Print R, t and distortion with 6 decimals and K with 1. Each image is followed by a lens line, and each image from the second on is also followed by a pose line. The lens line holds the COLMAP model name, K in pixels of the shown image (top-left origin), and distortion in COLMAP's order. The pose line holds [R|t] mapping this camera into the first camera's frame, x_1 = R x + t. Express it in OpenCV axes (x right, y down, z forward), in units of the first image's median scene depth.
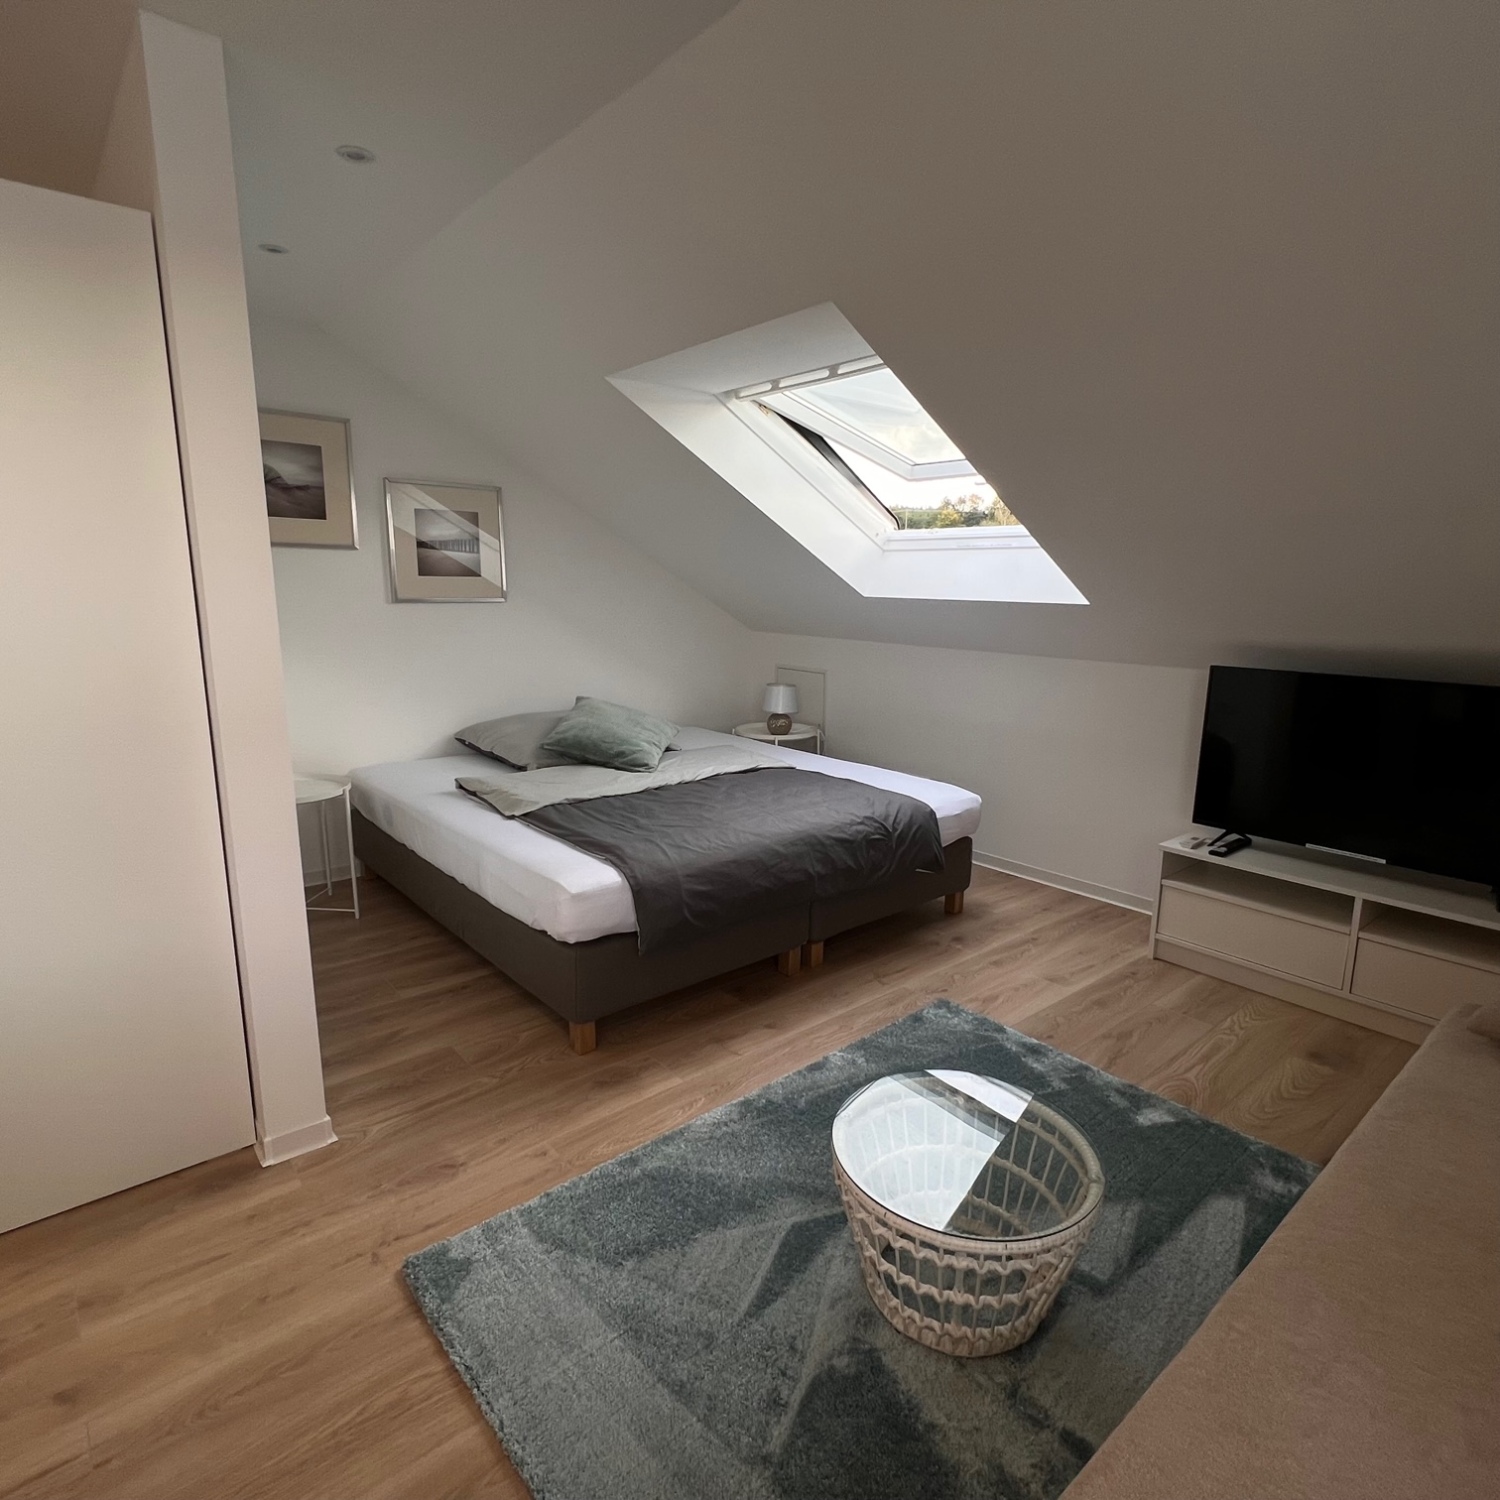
lens RADIAL K [[871.1, 0, 749.8], [0, 871.1, 754.6], [0, 0, 1]] dist [-0.007189, 0.000461]
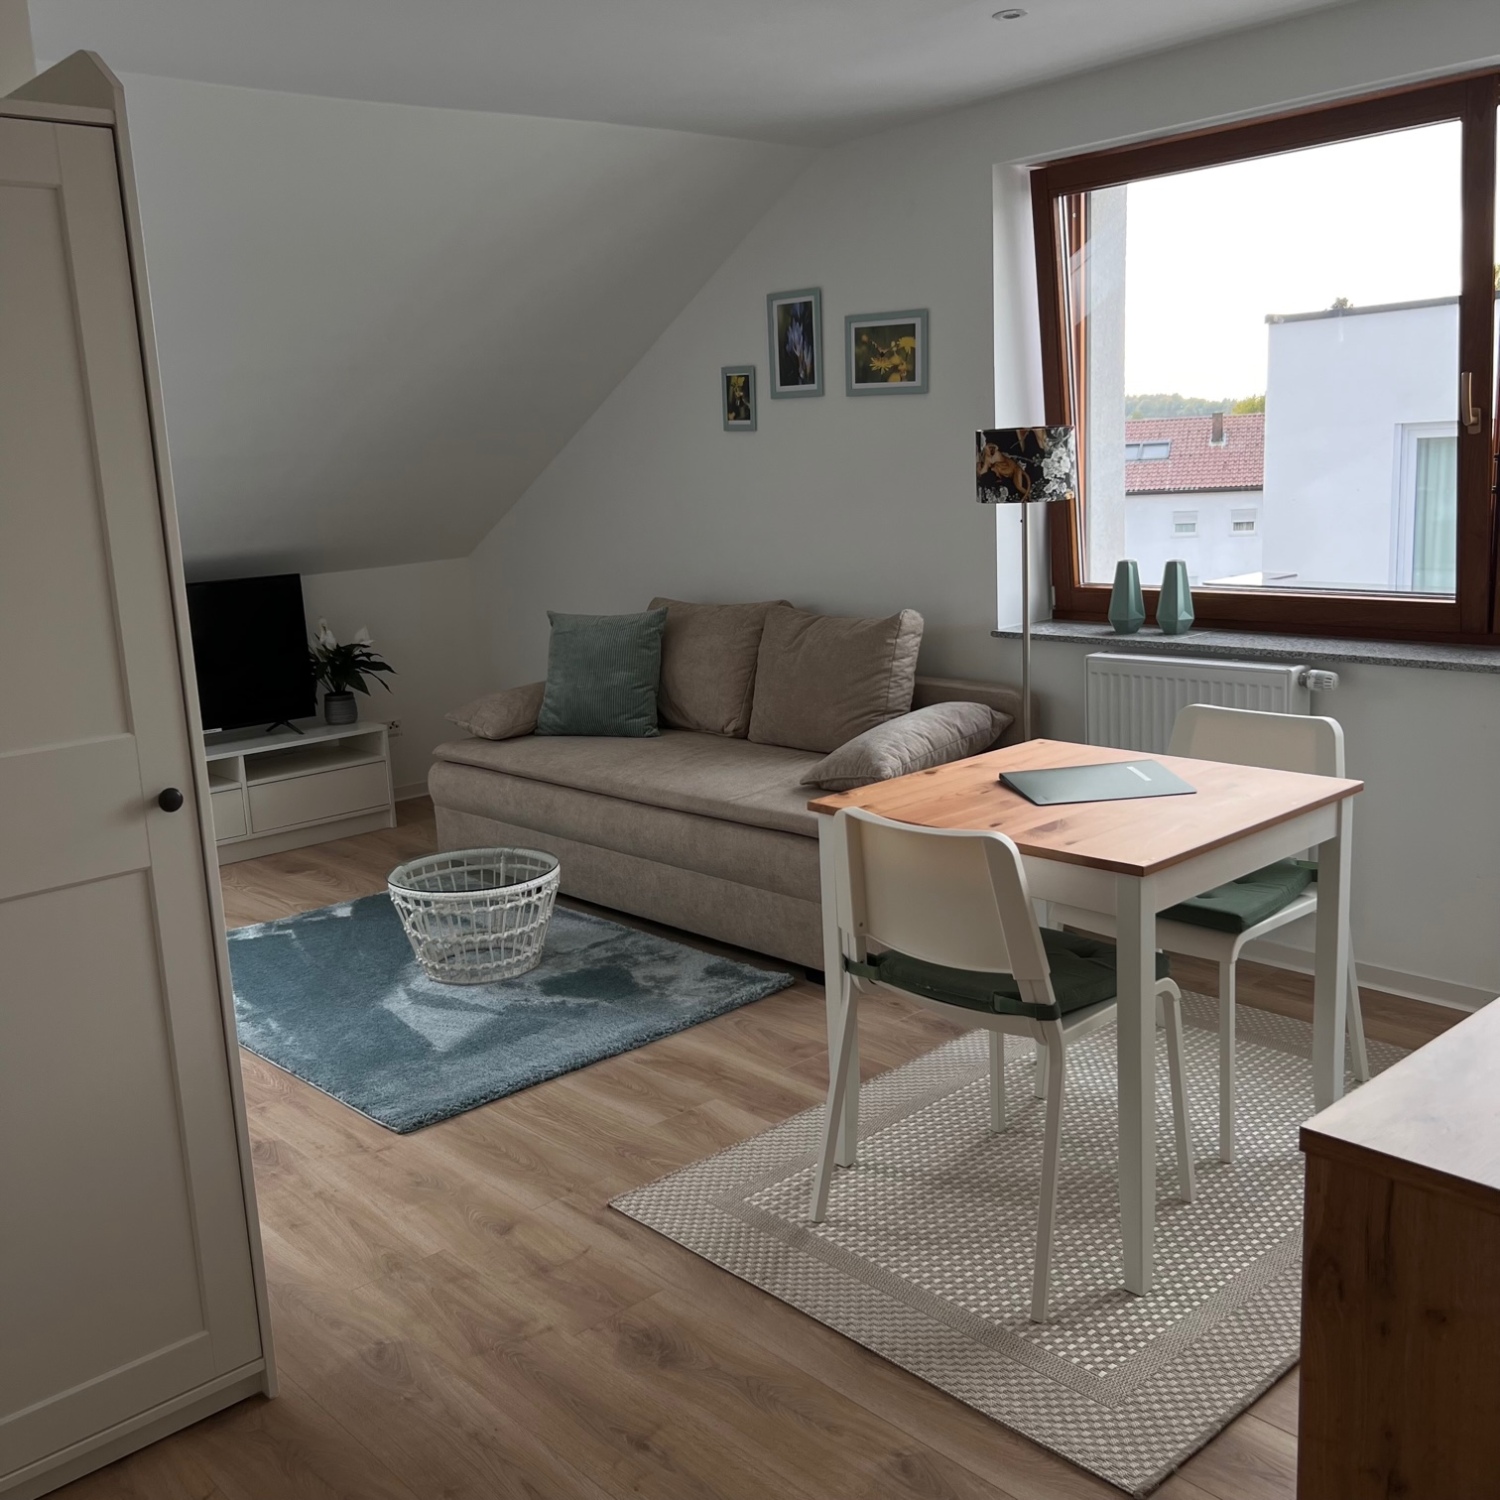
lens RADIAL K [[1487.7, 0, 751.0], [0, 1487.7, 747.5], [0, 0, 1]] dist [-0.007305, 0.000000]
pose [[-0.054848, -0.190468, 0.980160, -1.660127], [0.230219, 0.952777, 0.198030, -0.116511], [-0.971592, 0.236513, -0.008408, 0.351171]]
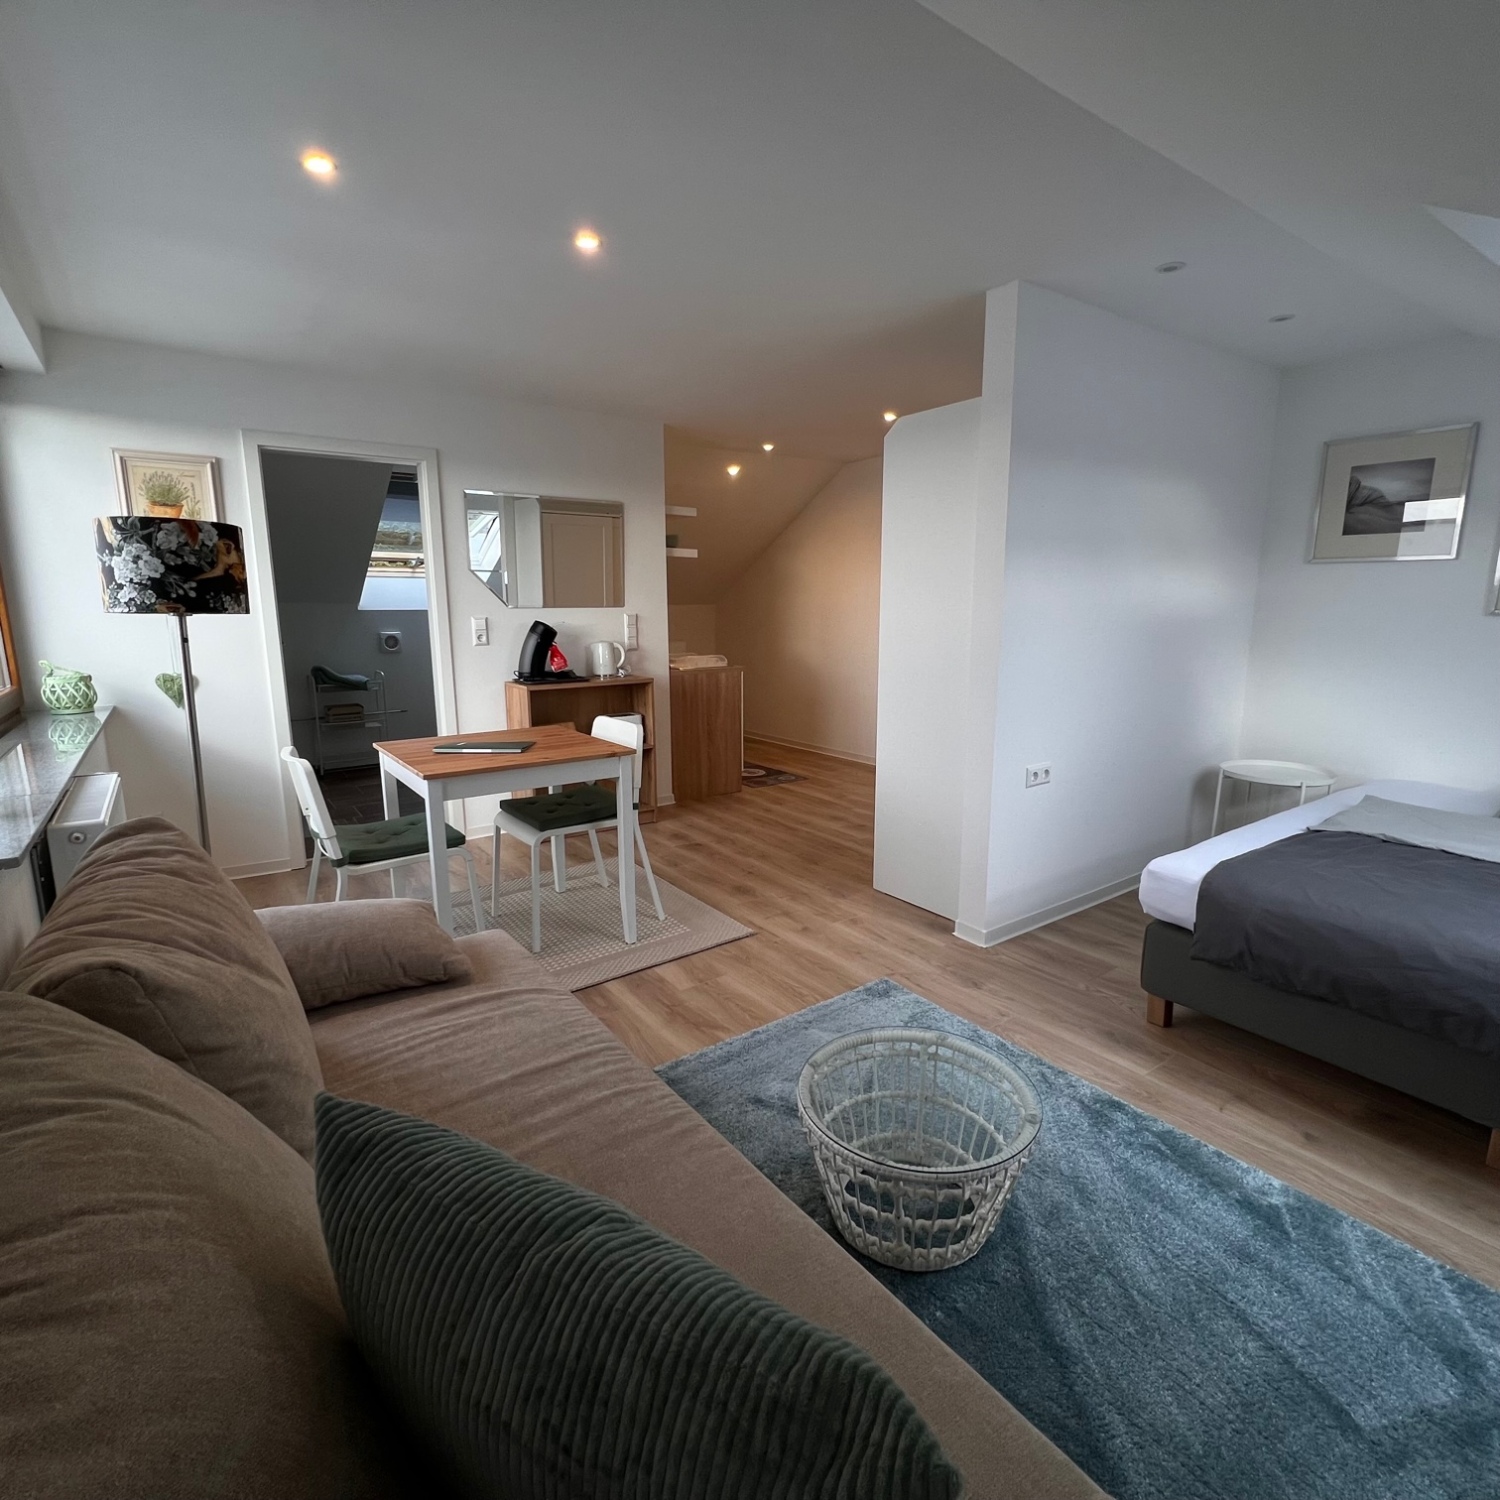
lens RADIAL K [[800.0, 0, 746.3], [0, 800.0, 747.1], [0, 0, 1]] dist [-0.012931, 0.000117]
pose [[-0.076821, 0.176771, -0.981249, 0.847734], [-0.190296, 0.963467, 0.188466, -0.087957], [0.978716, 0.201206, -0.040376, 0.527518]]
